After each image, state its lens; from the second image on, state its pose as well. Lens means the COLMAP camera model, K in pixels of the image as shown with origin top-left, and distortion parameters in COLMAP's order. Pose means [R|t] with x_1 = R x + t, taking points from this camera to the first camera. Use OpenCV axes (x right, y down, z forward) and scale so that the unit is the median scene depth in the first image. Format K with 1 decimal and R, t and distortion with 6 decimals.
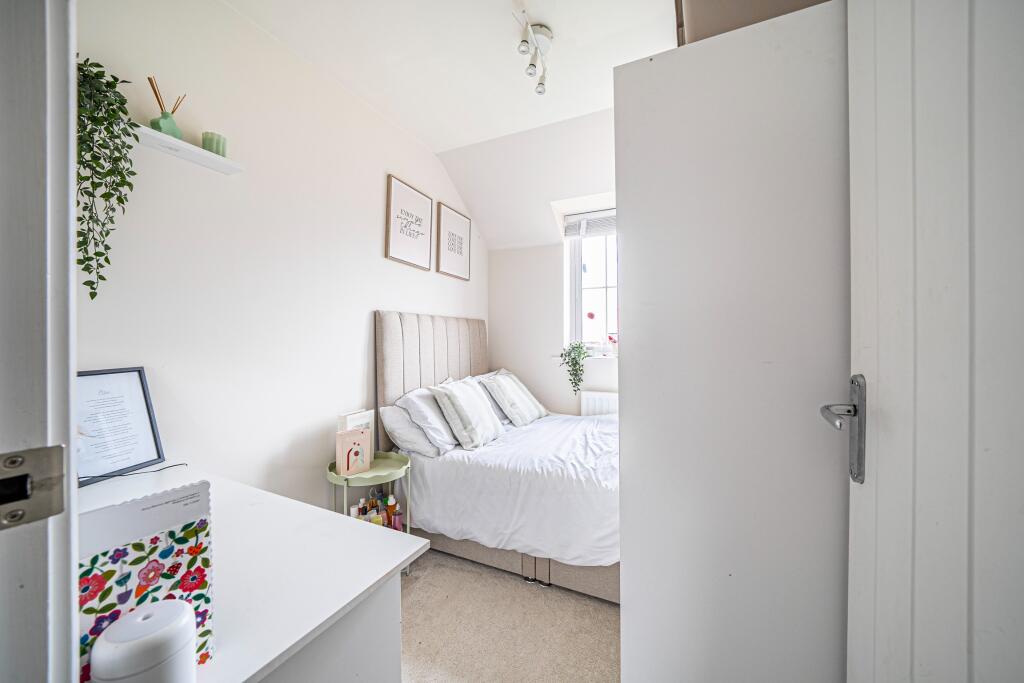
lens RADIAL K [[370.0, 0, 508.2], [0, 370.0, 340.8], [0, 0, 1]] dist [-0.008572, -0.000018]
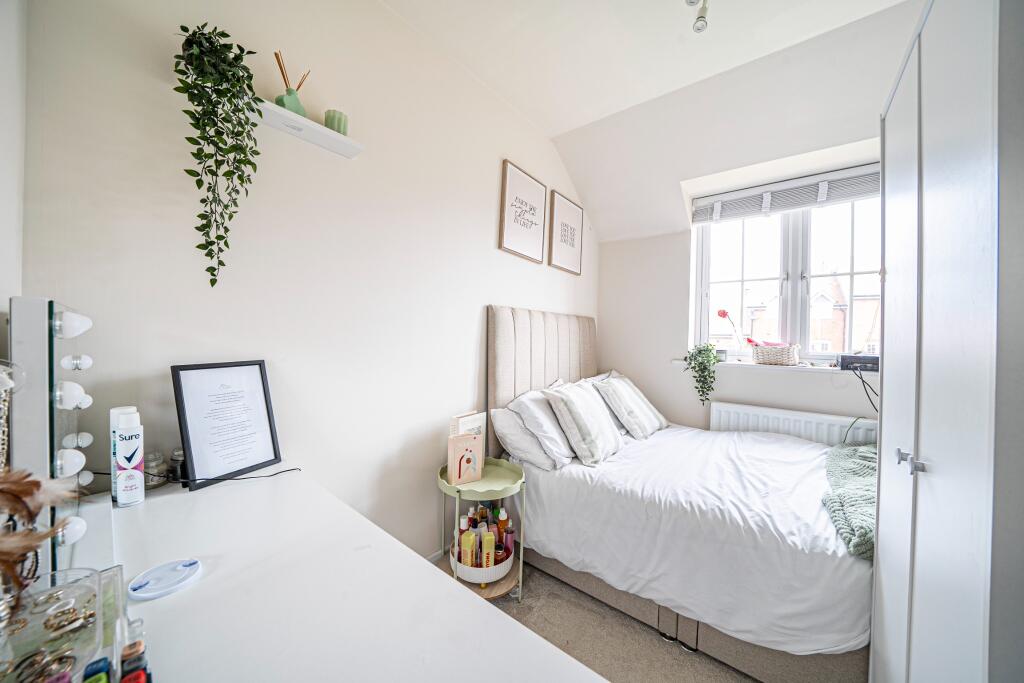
lens RADIAL K [[351.4, 0, 516.4], [0, 351.4, 340.3], [0, 0, 1]] dist [-0.015205, -0.000220]
pose [[0.975092, 0.024346, -0.220459, -0.111610], [-0.023442, 0.999703, 0.006715, -0.001267], [0.220557, -0.001379, 0.975373, 0.181440]]
